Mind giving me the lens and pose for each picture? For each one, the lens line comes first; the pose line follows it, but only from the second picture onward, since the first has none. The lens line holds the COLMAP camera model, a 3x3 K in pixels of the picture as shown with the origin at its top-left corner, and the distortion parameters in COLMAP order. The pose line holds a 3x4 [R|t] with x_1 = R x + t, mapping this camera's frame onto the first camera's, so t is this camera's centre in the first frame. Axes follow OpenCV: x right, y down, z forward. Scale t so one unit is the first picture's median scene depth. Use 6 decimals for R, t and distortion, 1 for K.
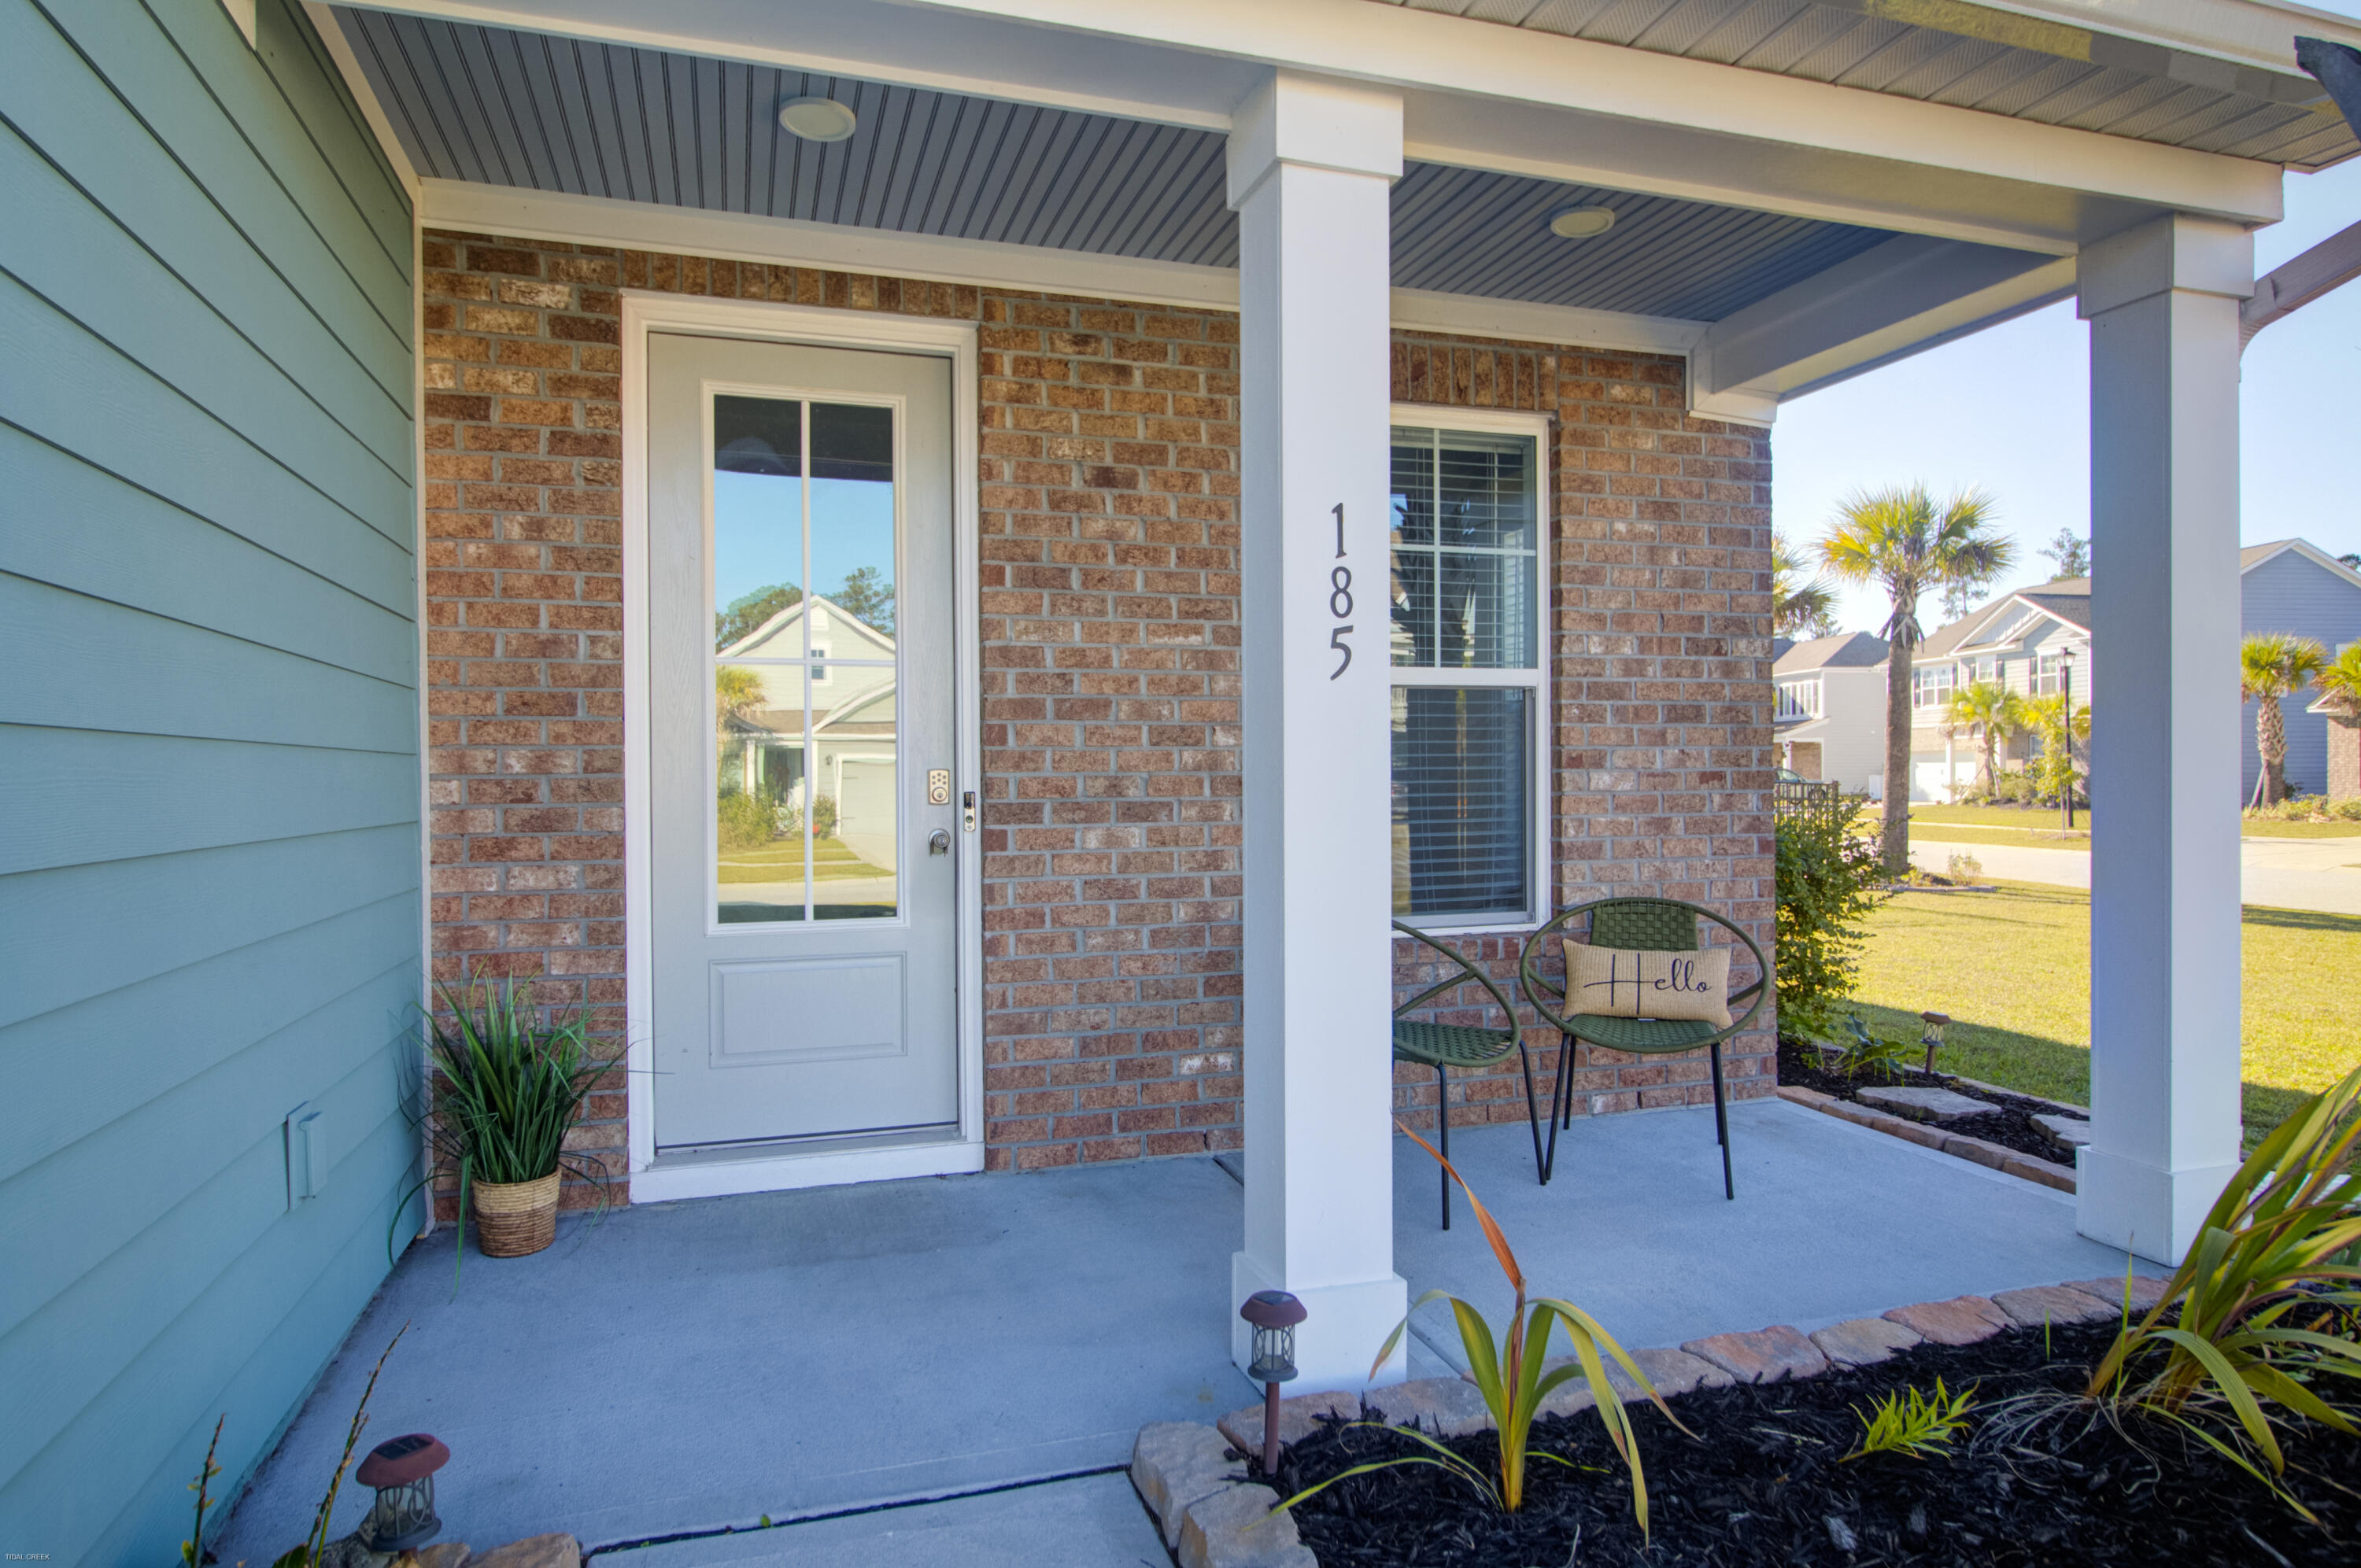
lens RADIAL K [[1387.3, 0, 1180.5], [0, 1387.3, 784.0], [0, 0, 1]] dist [-0.001311, -0.000295]
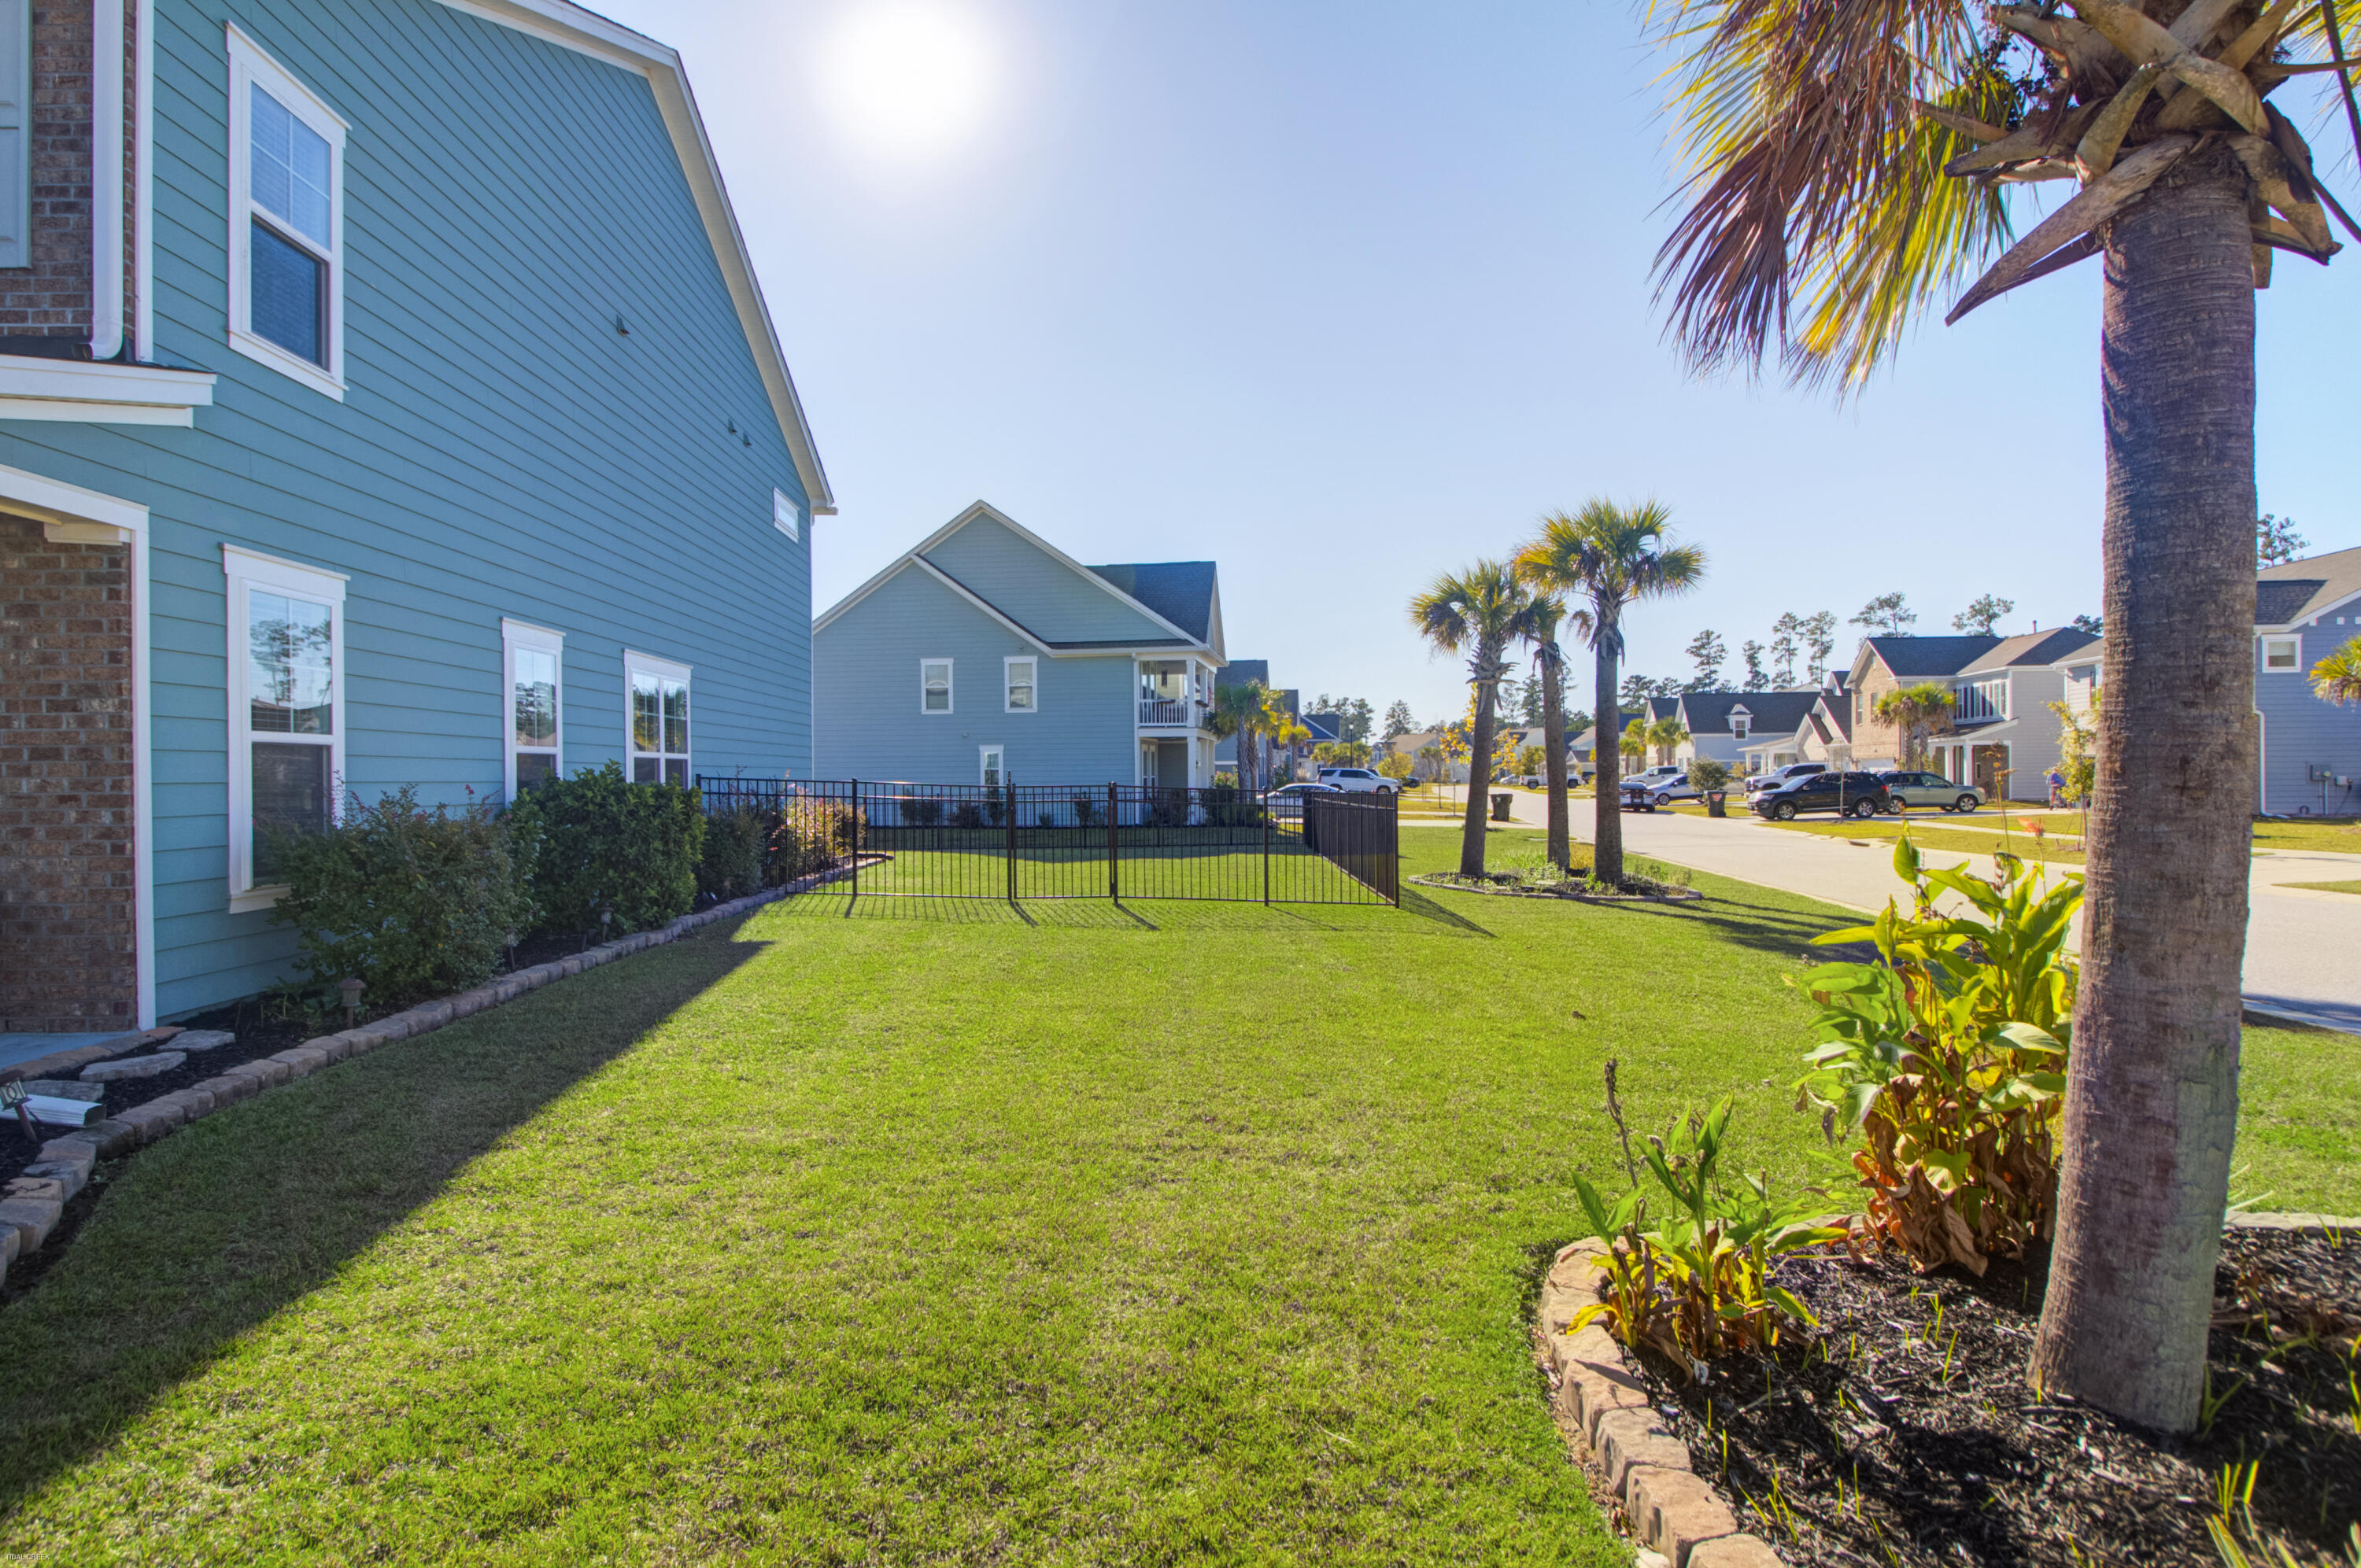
lens RADIAL K [[1266.9, 0, 1180.5], [0, 1266.9, 784.0], [0, 0, 1]] dist [0.001157, -0.000838]
pose [[0.965141, 0.002736, -0.261718, 1.816093], [-0.002632, 0.999996, 0.000749, -0.024186], [0.261719, -0.000034, 0.965144, 0.061897]]
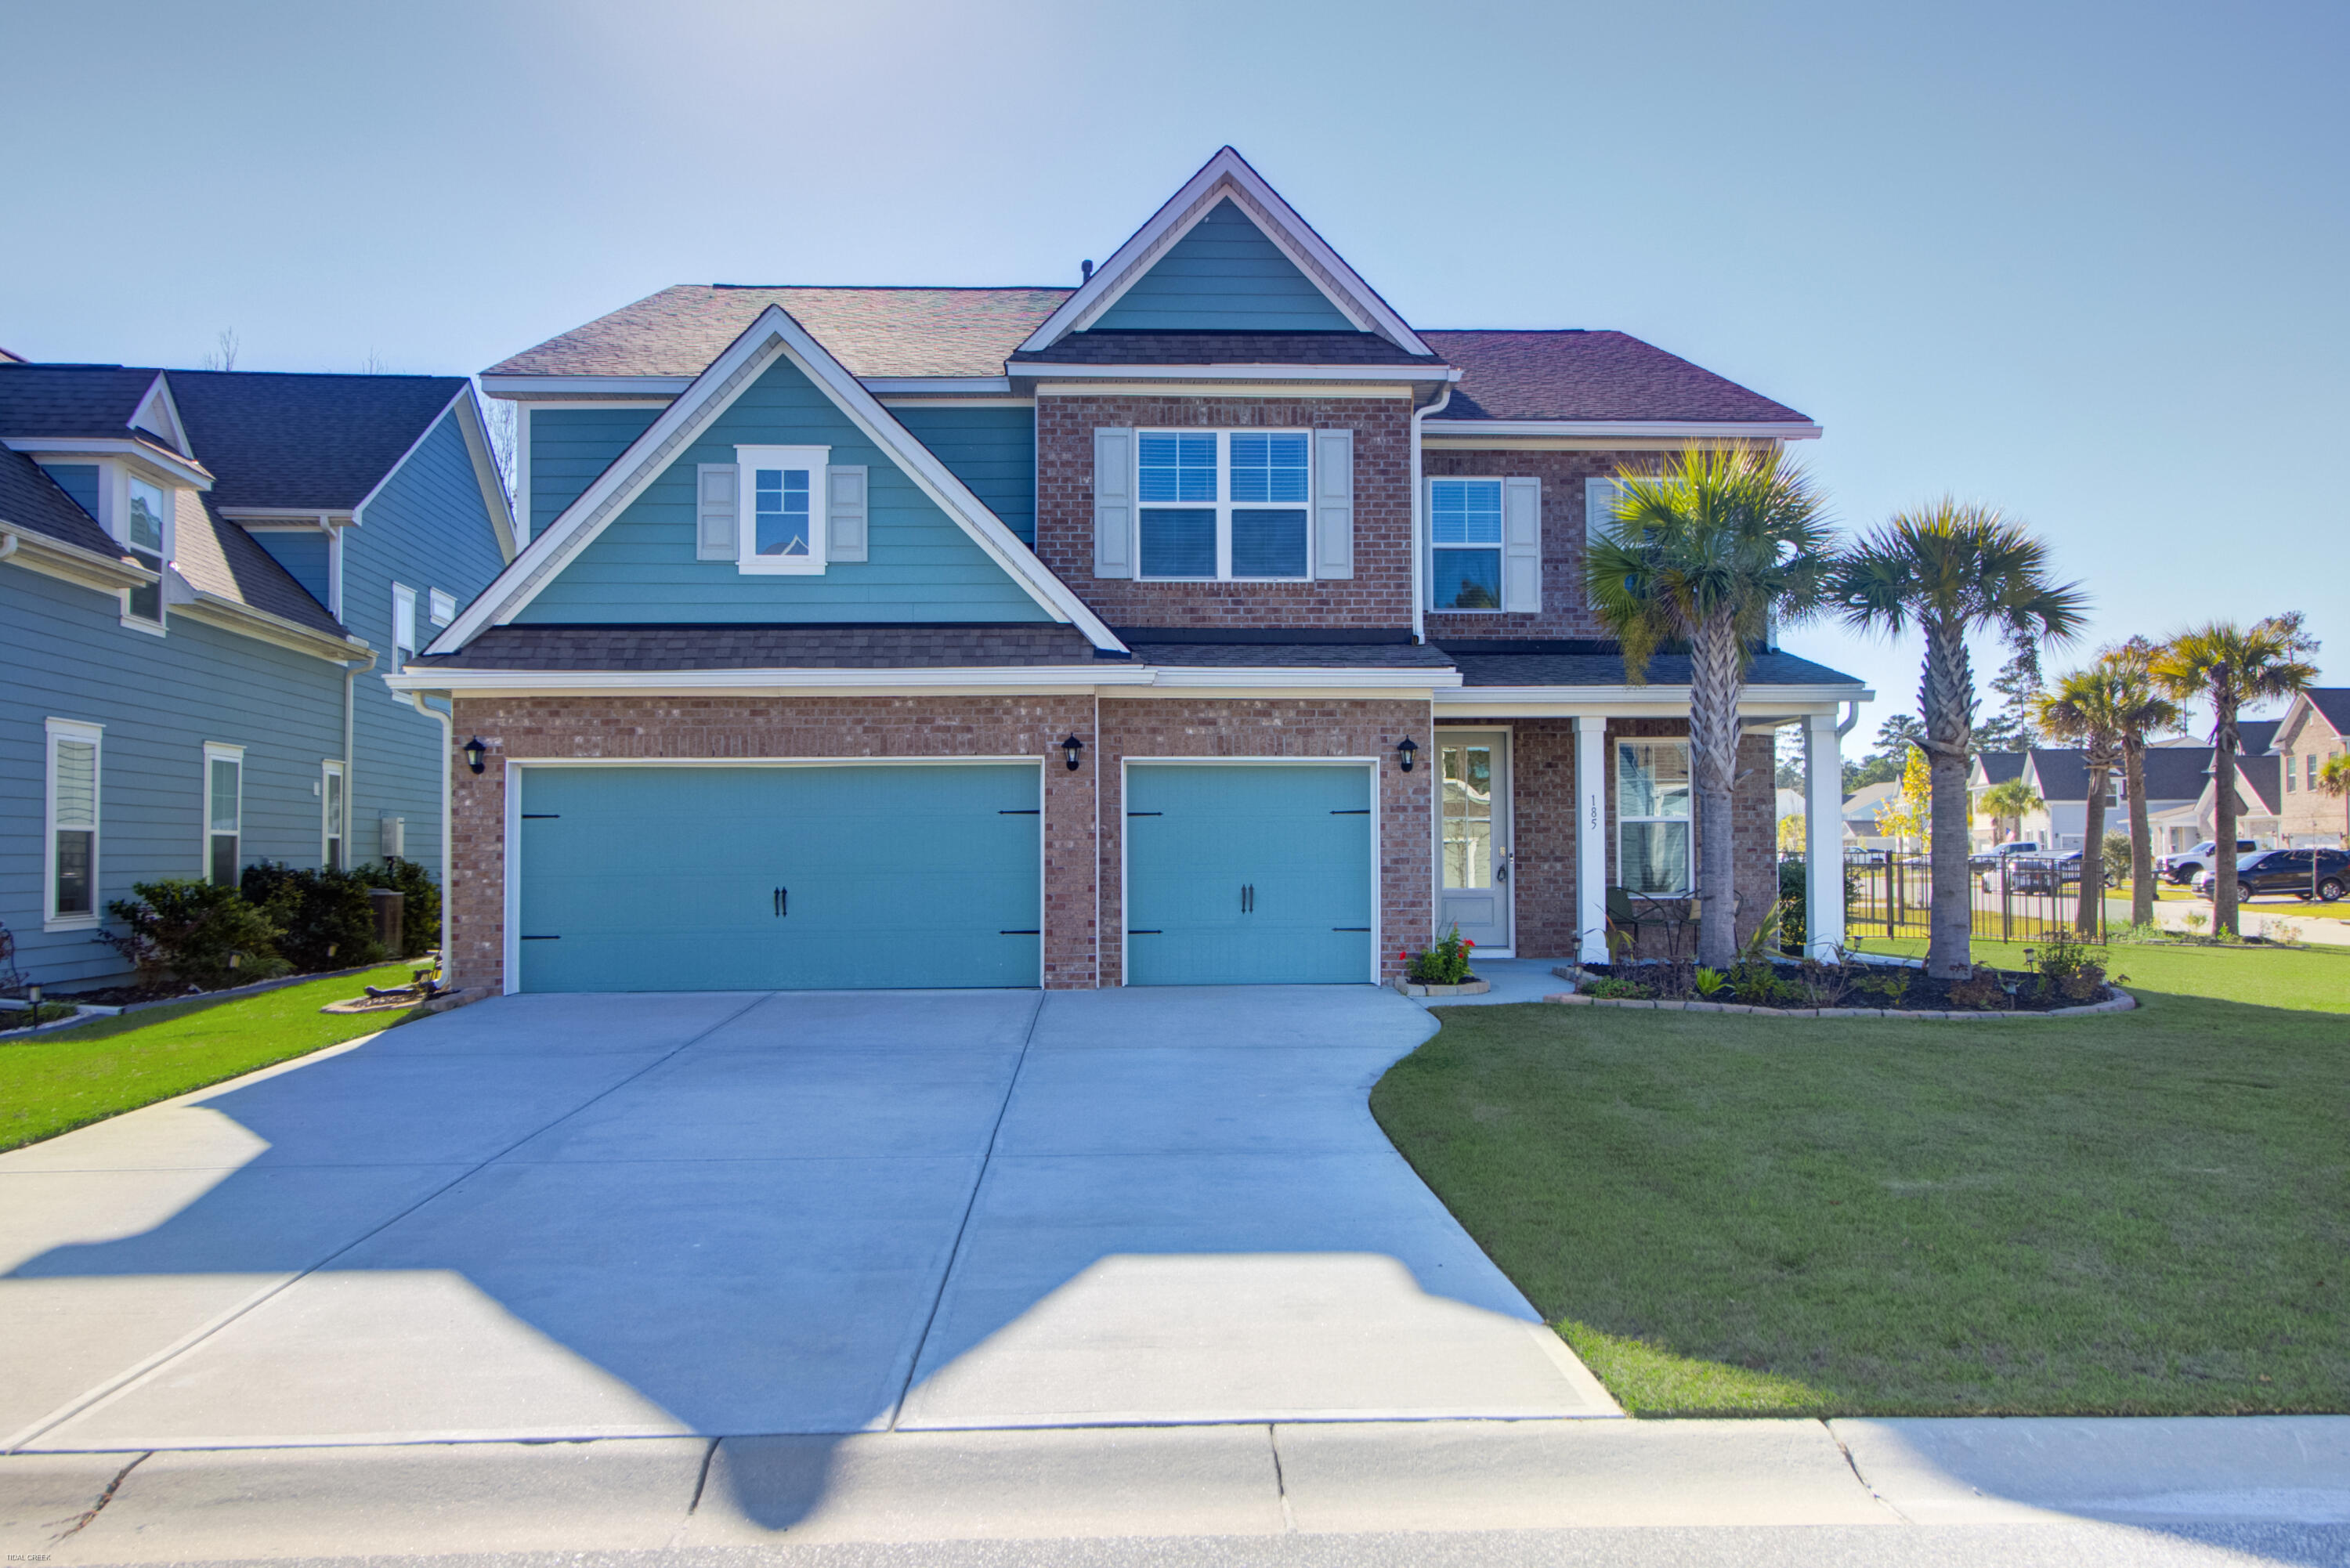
lens RADIAL K [[1860.8, 0, 1175.0], [0, 1860.8, 784.0], [0, 0, 1]] dist [0.004350, -0.006397]
pose [[0.962610, -0.007379, -0.270790, 0.273283], [-0.004887, 0.998993, -0.044596, 0.039293], [0.270846, 0.044252, 0.961605, -3.348471]]
